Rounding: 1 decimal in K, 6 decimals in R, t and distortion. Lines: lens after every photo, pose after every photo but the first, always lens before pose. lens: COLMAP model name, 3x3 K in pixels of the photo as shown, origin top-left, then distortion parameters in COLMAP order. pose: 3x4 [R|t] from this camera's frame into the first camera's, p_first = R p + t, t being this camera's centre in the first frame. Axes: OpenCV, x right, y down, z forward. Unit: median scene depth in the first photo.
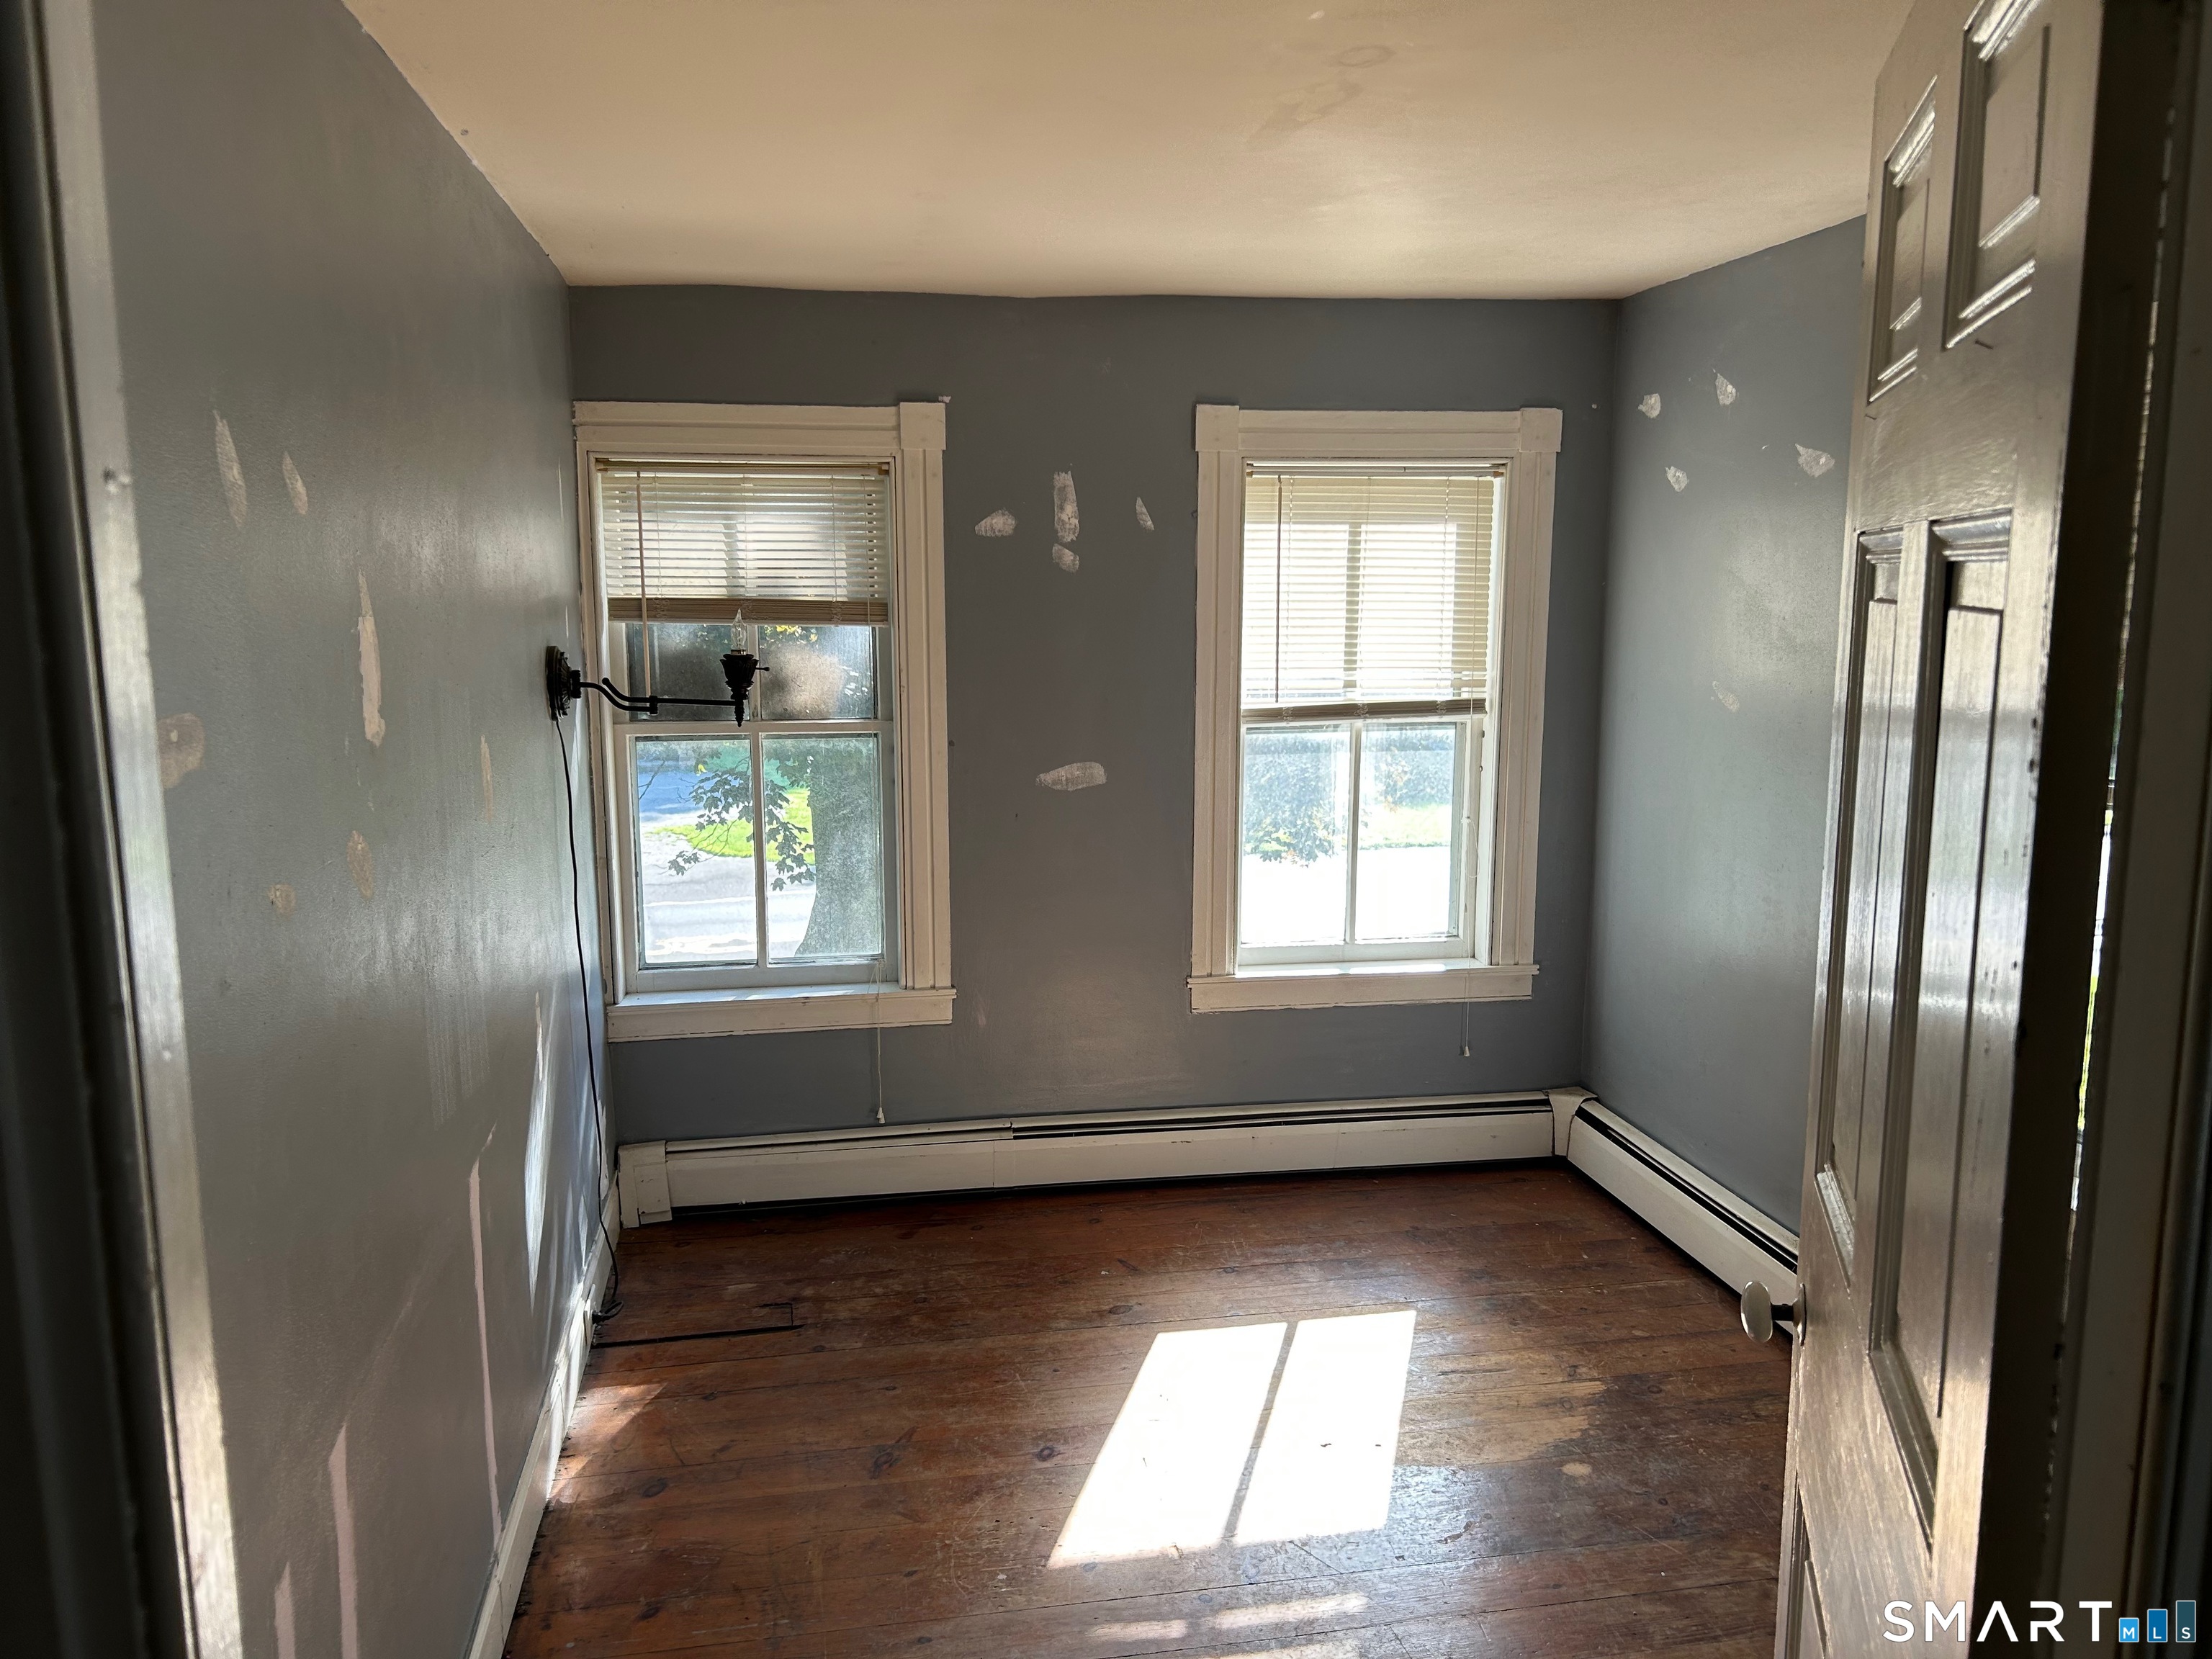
lens RADIAL K [[1669.5, 0, 1105.7], [0, 1669.5, 841.7], [0, 0, 1]] dist [0.042626, -0.033476]
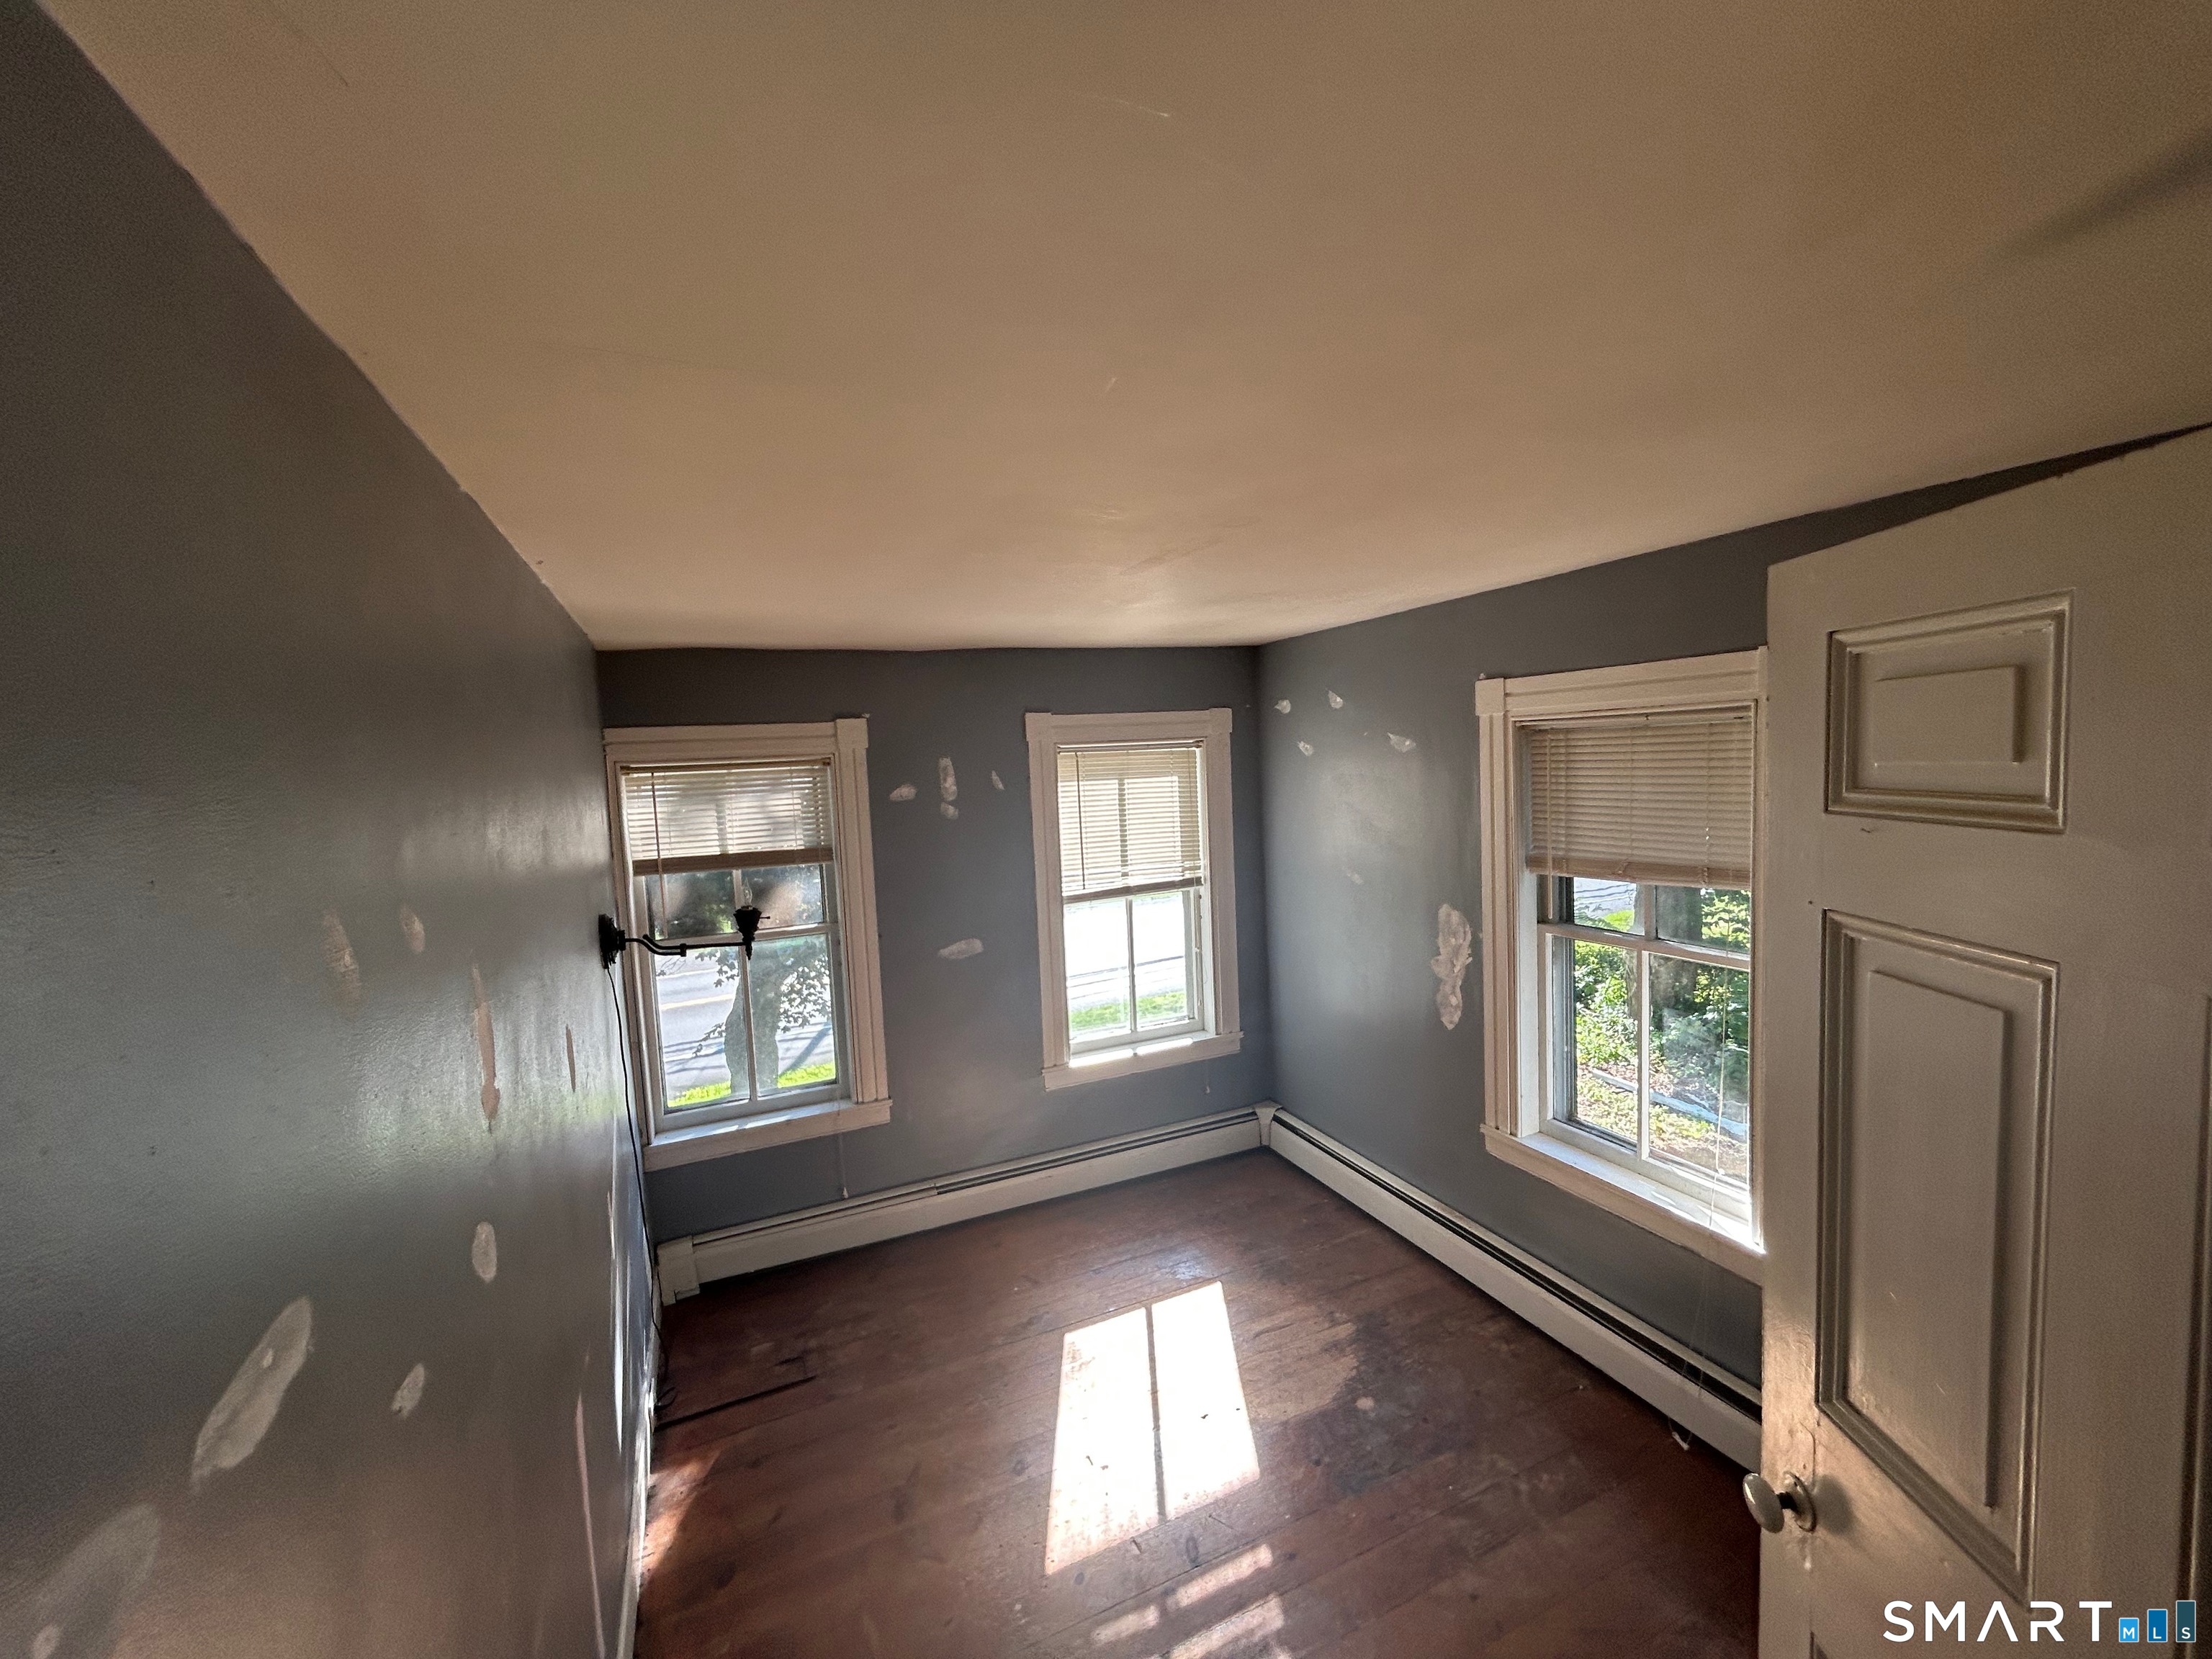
lens RADIAL K [[894.2, 0, 1103.1], [0, 894.2, 827.4], [0, 0, 1]] dist [-0.005057, -0.000267]
pose [[0.969008, -0.061933, 0.239139, -0.087094], [0.081257, 0.994103, -0.071804, -0.085190], [-0.233282, 0.089010, 0.968327, 0.162904]]
